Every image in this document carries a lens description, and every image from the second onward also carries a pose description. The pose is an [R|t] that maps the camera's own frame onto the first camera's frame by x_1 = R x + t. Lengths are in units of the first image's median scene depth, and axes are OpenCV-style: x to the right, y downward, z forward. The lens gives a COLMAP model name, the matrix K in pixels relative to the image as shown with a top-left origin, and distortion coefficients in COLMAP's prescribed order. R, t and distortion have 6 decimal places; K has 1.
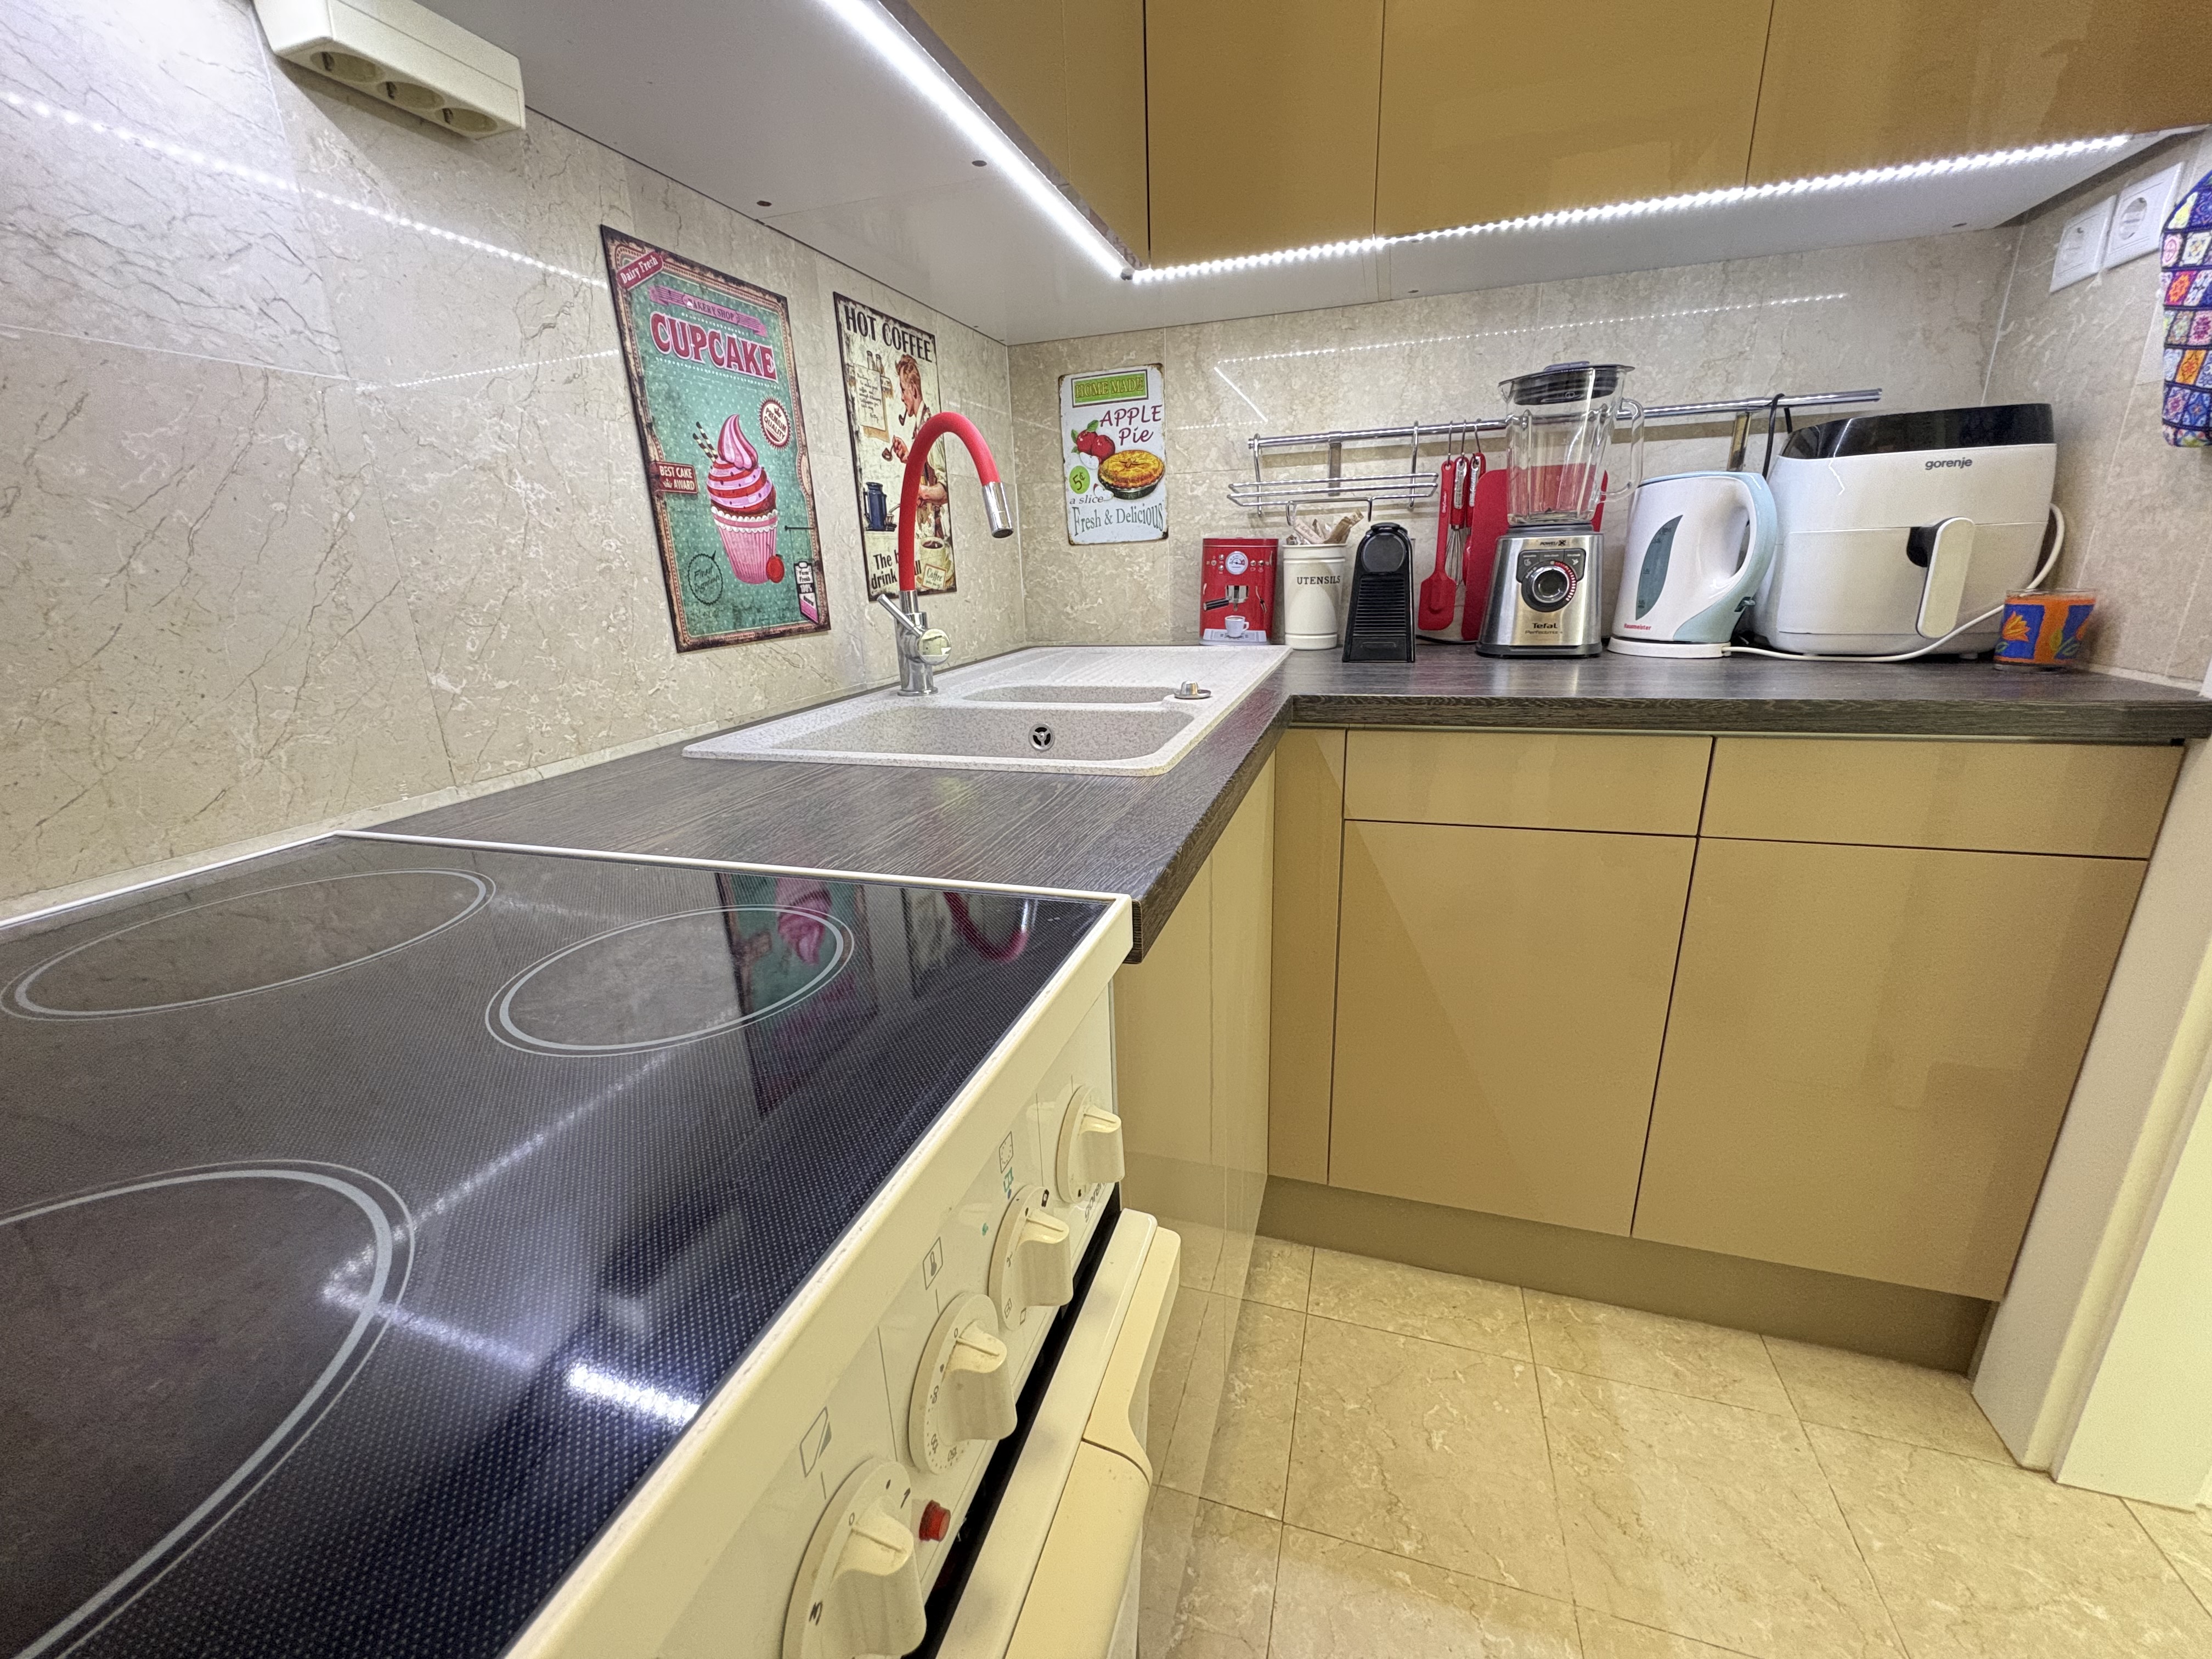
lens RADIAL K [[882.2, 0, 1100.5], [0, 882.2, 828.2], [0, 0, 1]] dist [0.000195, 0.000540]
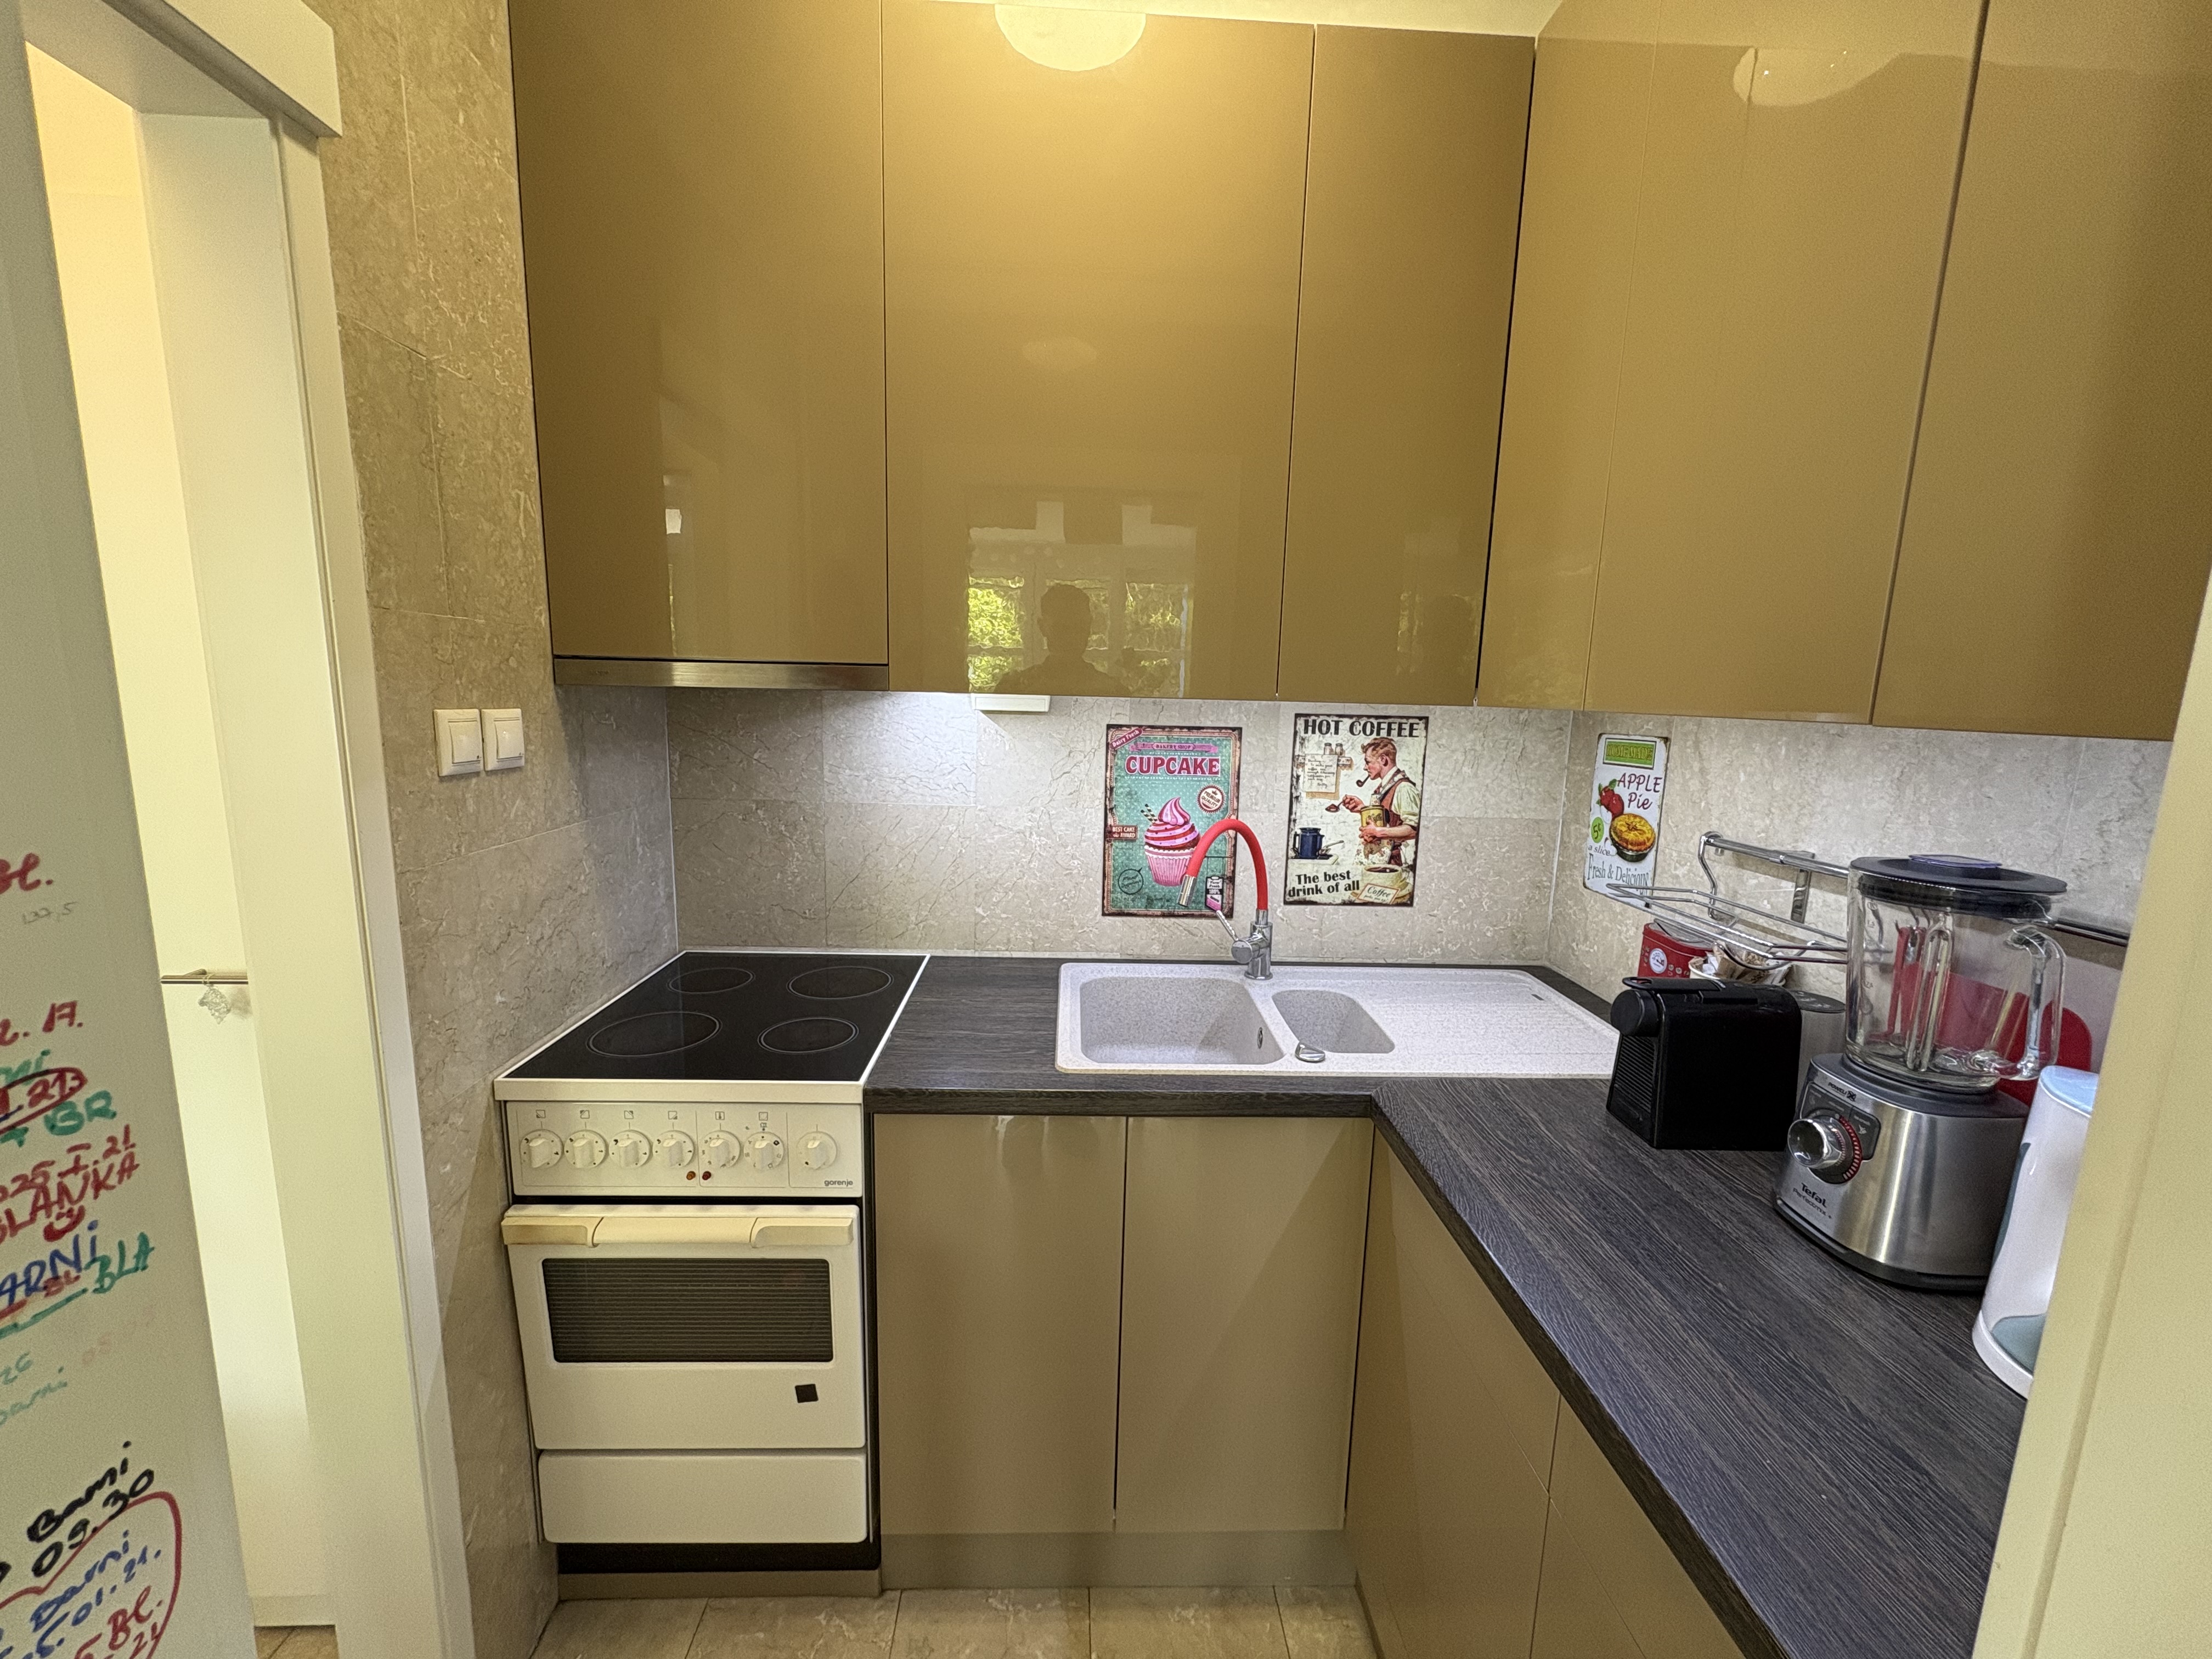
lens RADIAL K [[882.2, 0, 1100.5], [0, 882.2, 828.2], [0, 0, 1]] dist [0.000195, 0.000540]
pose [[0.338497, 0.194881, -0.920566, 0.929317], [-0.314990, 0.945343, 0.084303, -0.397642], [0.886680, 0.261433, 0.381381, 0.150734]]
